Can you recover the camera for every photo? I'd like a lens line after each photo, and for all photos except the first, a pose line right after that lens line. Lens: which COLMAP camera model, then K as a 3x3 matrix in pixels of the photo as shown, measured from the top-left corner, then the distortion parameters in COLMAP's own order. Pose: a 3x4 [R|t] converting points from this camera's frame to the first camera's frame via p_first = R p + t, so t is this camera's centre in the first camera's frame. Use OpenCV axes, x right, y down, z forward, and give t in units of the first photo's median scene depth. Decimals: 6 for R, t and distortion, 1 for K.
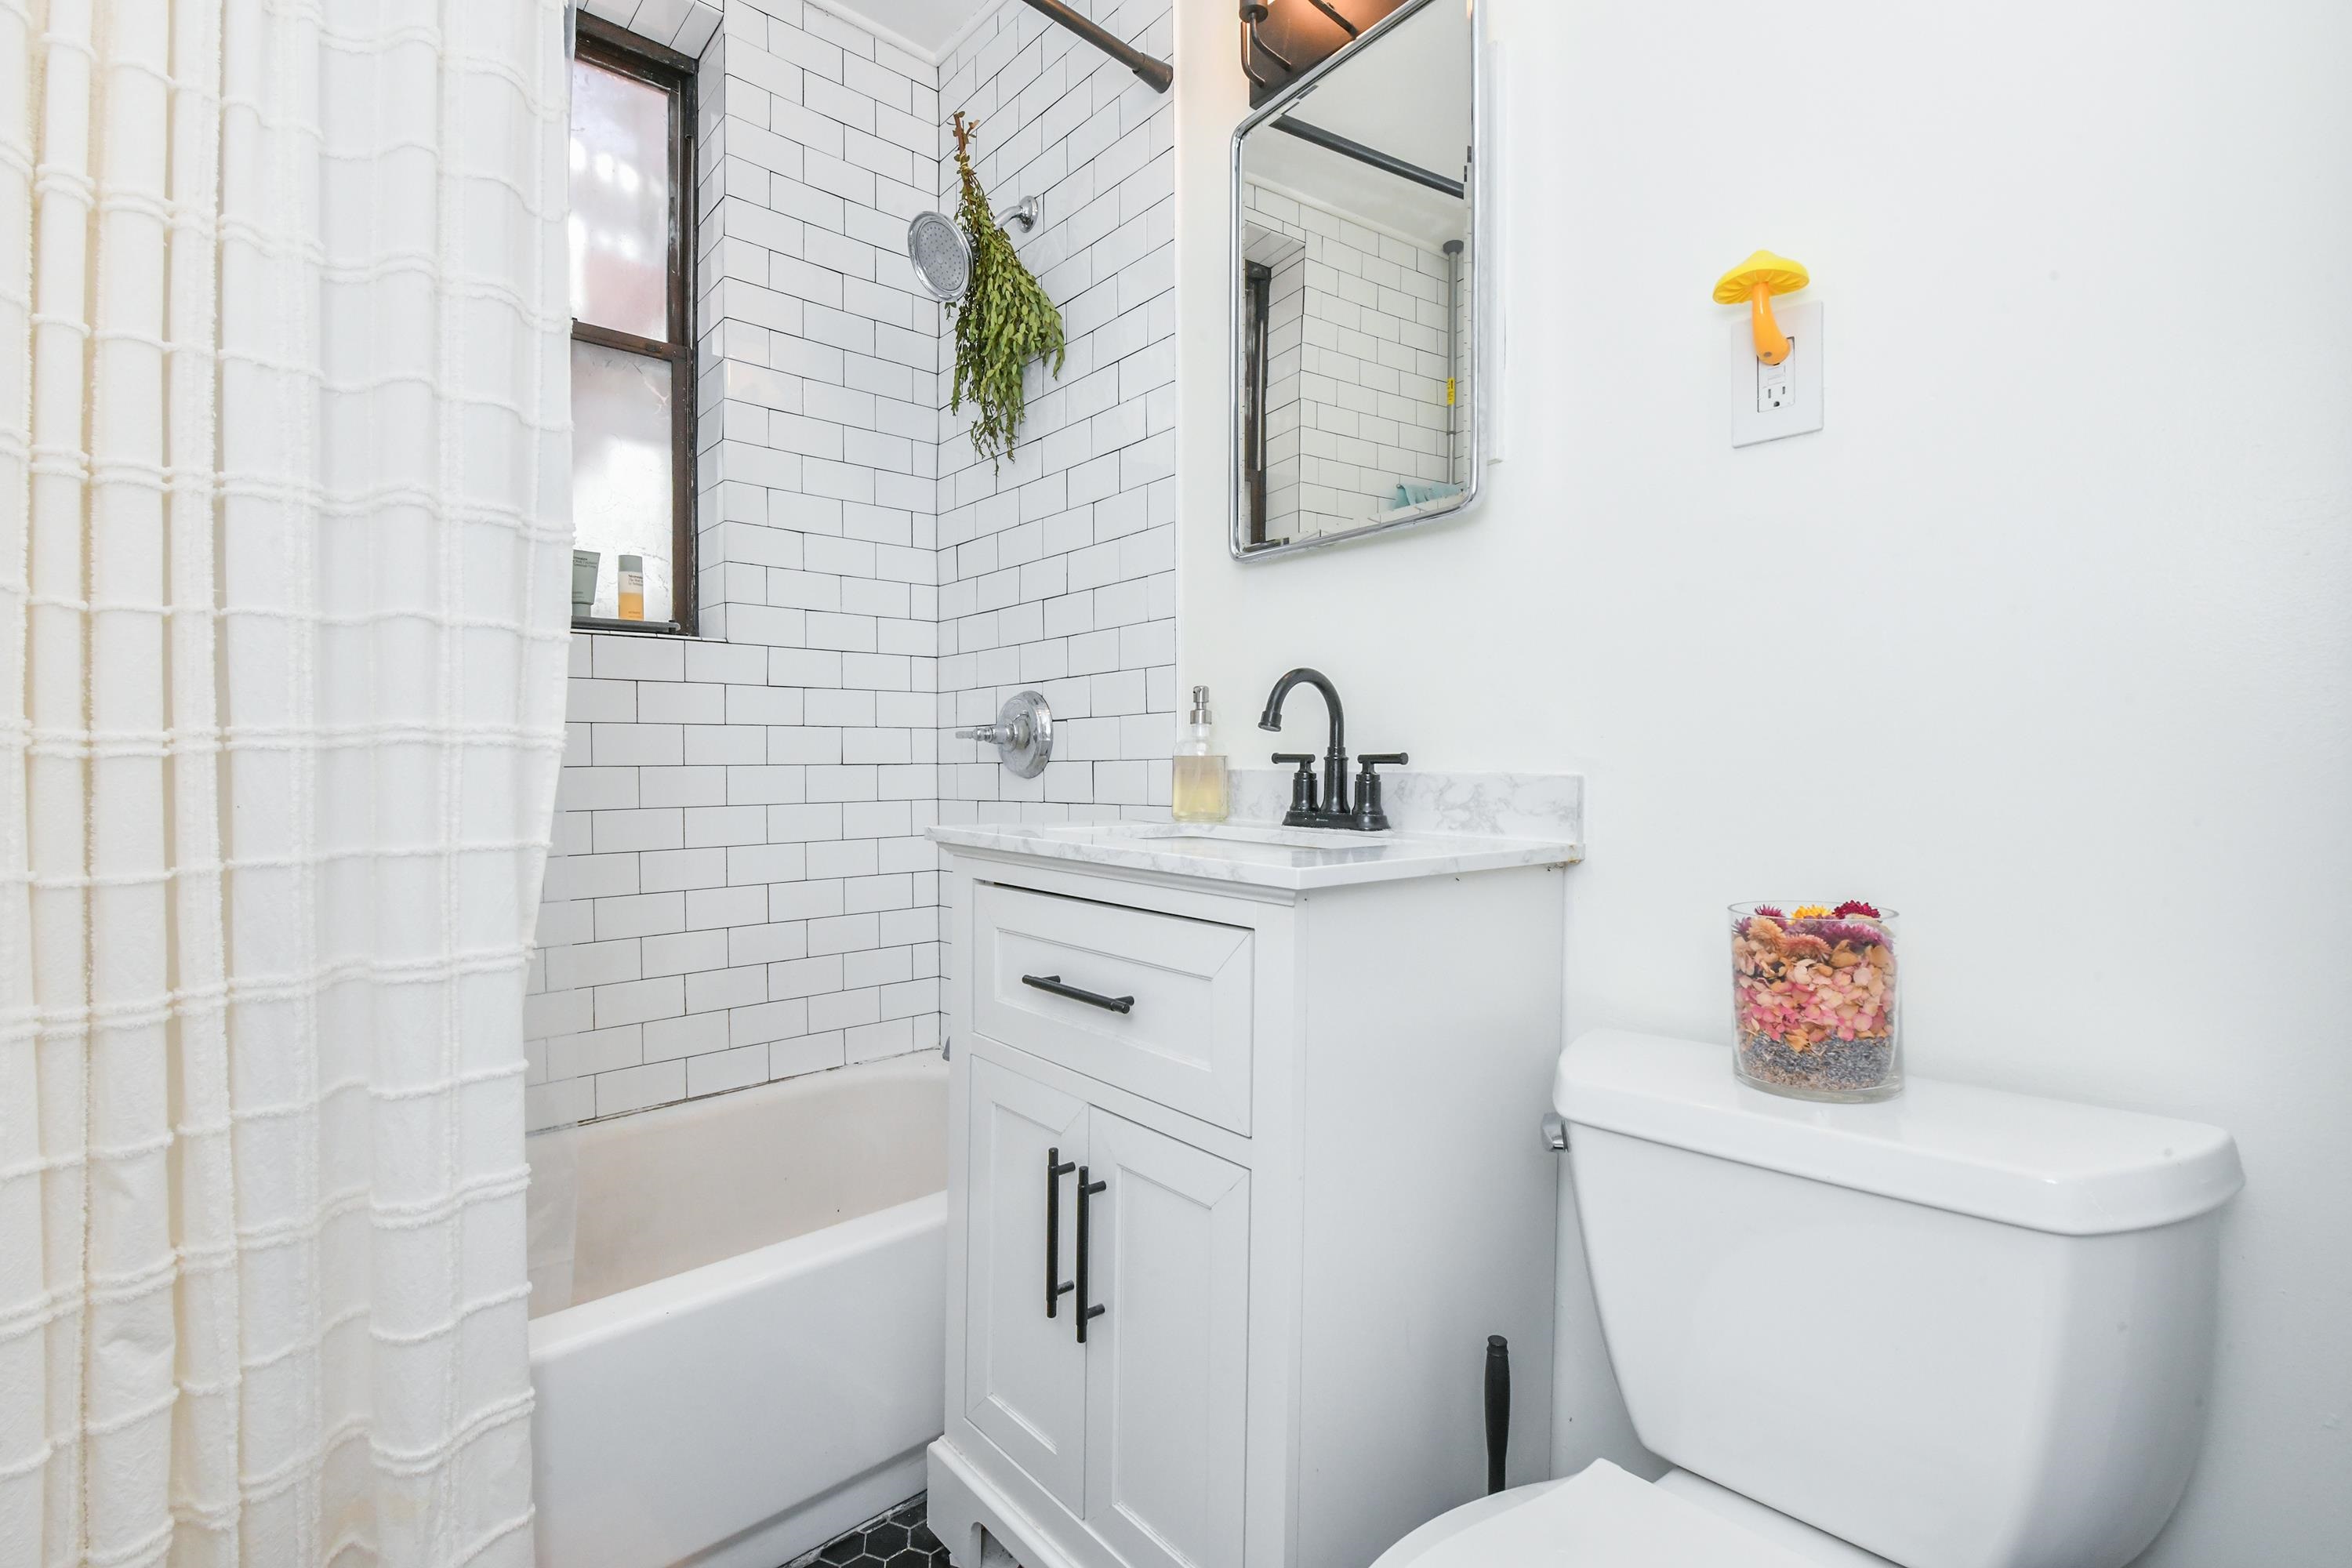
lens RADIAL K [[1077.8, 0, 1172.0], [0, 1077.8, 774.4], [0, 0, 1]] dist [-0.016881, -0.002082]
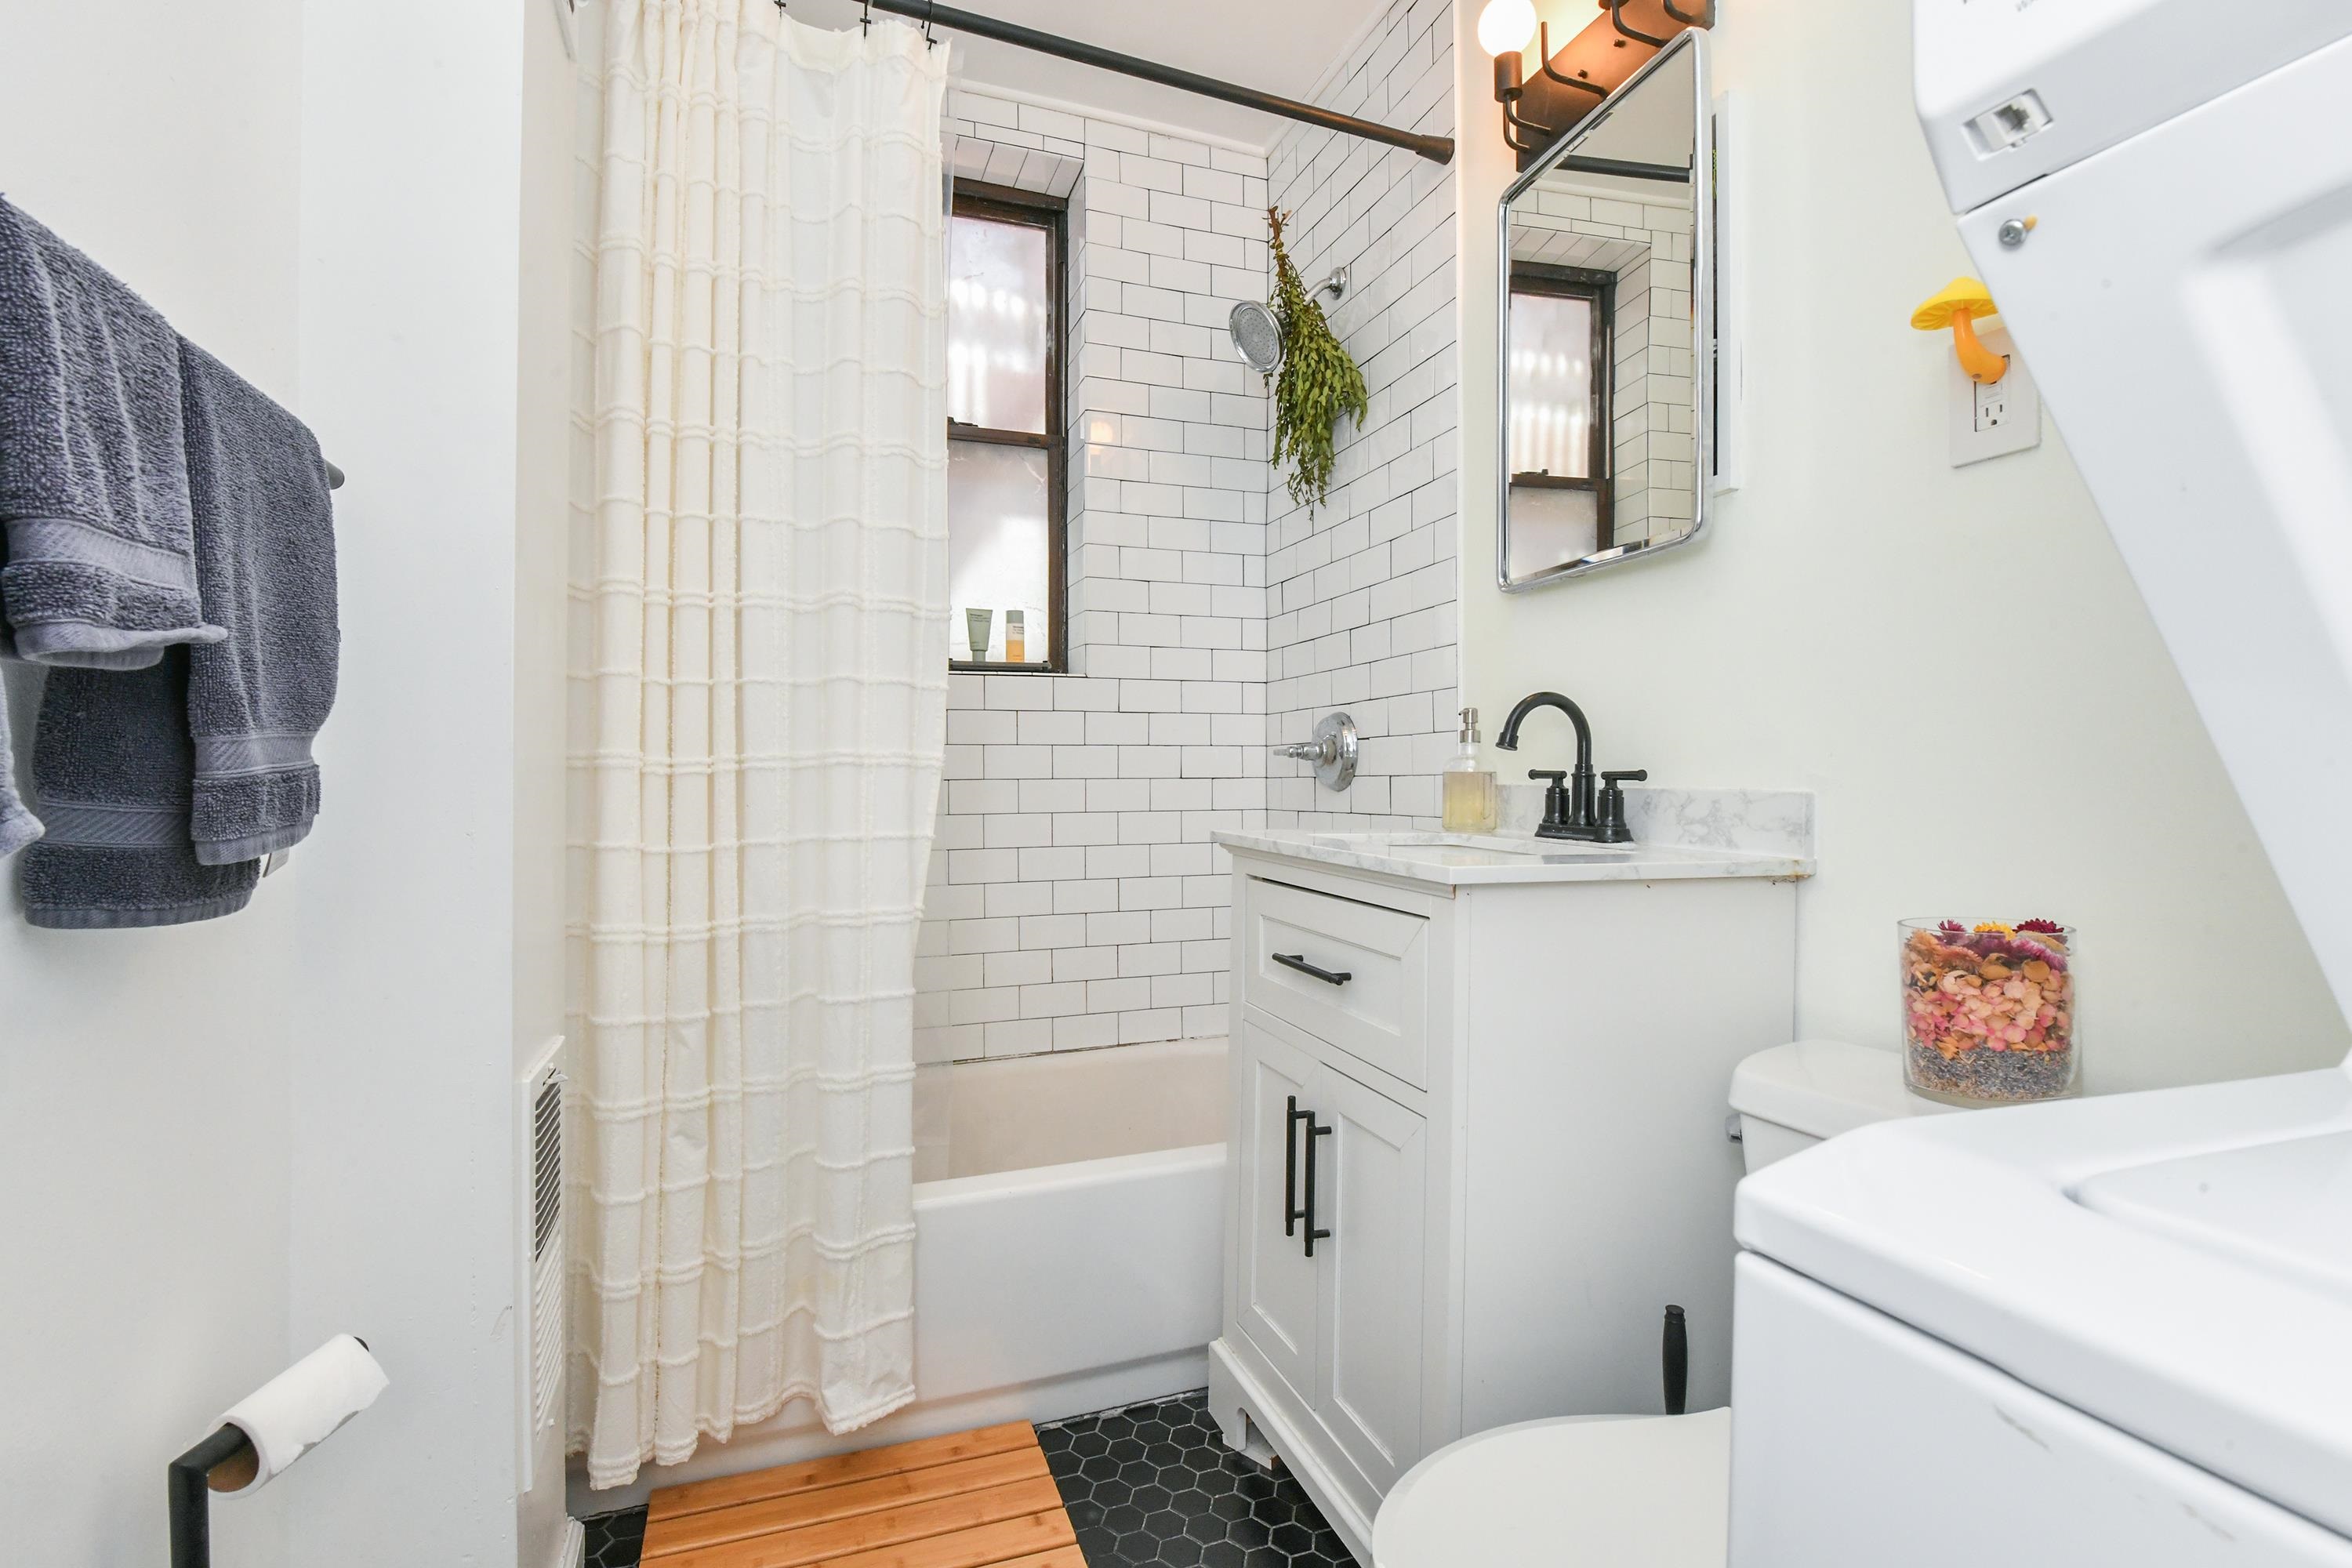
lens RADIAL K [[1077.8, 0, 1172.0], [0, 1077.8, 774.4], [0, 0, 1]] dist [-0.016881, -0.002082]
pose [[0.936577, 0.001940, -0.350456, 0.163416], [-0.005970, 0.999928, -0.010419, -0.001772], [0.350411, 0.011851, 0.936521, -0.164336]]
